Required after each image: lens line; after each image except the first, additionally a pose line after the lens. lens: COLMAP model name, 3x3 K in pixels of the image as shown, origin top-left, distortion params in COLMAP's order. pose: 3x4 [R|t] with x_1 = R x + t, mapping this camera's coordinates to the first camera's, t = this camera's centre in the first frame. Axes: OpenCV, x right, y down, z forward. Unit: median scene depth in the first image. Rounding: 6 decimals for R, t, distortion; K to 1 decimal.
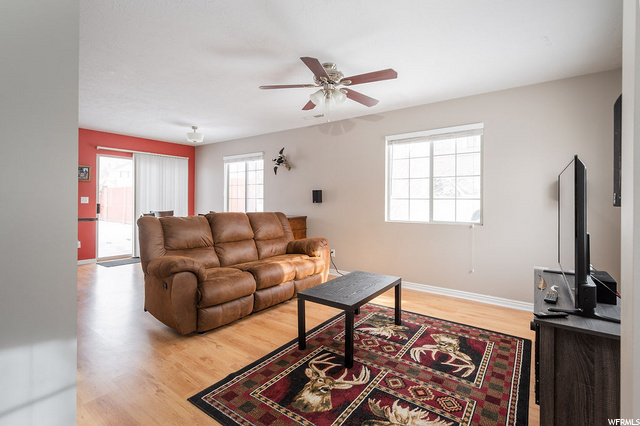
lens RADIAL K [[303.4, 0, 318.6], [0, 303.4, 202.5], [0, 0, 1]] dist [-0.001449, -0.000194]
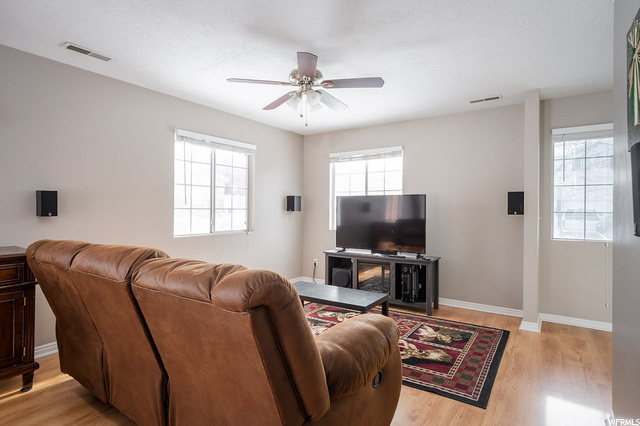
lens RADIAL K [[321.8, 0, 320.0], [0, 321.8, 213.0], [0, 0, 1]] dist [0.001151, 0.000292]
pose [[-0.016068, -0.017600, 0.999716, -0.996524], [0.000328, 0.999845, 0.017607, -0.025081], [-0.999871, 0.000611, -0.016060, 1.042810]]
